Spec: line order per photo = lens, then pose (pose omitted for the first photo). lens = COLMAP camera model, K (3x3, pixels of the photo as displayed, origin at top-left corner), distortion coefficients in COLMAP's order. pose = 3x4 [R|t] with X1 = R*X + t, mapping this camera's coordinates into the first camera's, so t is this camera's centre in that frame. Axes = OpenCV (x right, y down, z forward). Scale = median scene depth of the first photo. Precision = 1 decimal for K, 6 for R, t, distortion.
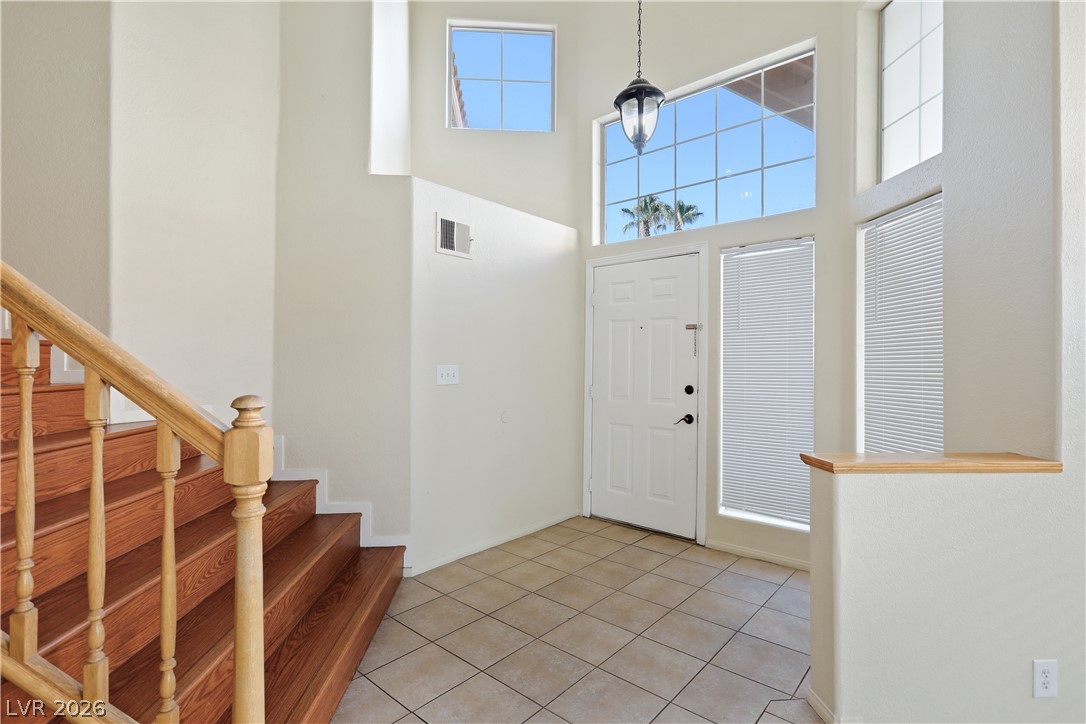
lens RADIAL K [[516.1, 0, 541.3], [0, 516.1, 361.3], [0, 0, 1]] dist [-0.006651, 0.000681]
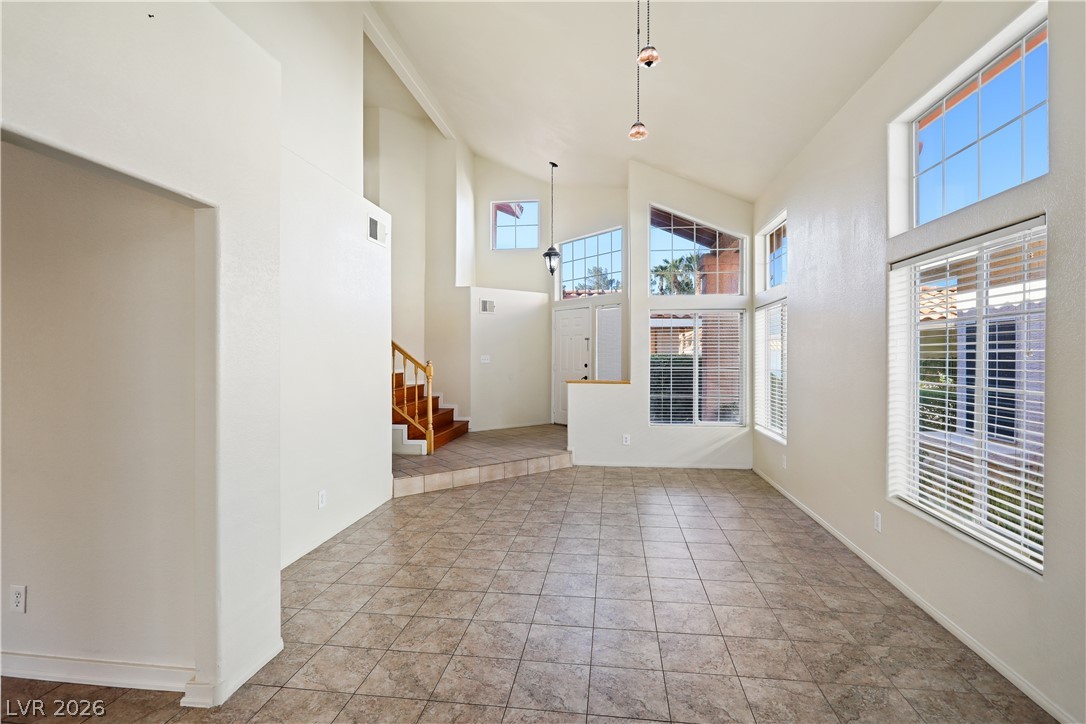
lens RADIAL K [[516.1, 0, 545.0], [0, 516.1, 357.4], [0, 0, 1]] dist [-0.006651, 0.000681]
pose [[0.980358, -0.004398, -0.197178, 0.640120], [0.005977, 0.999955, 0.007412, -0.001095], [0.197136, -0.008444, 0.980340, -1.526261]]
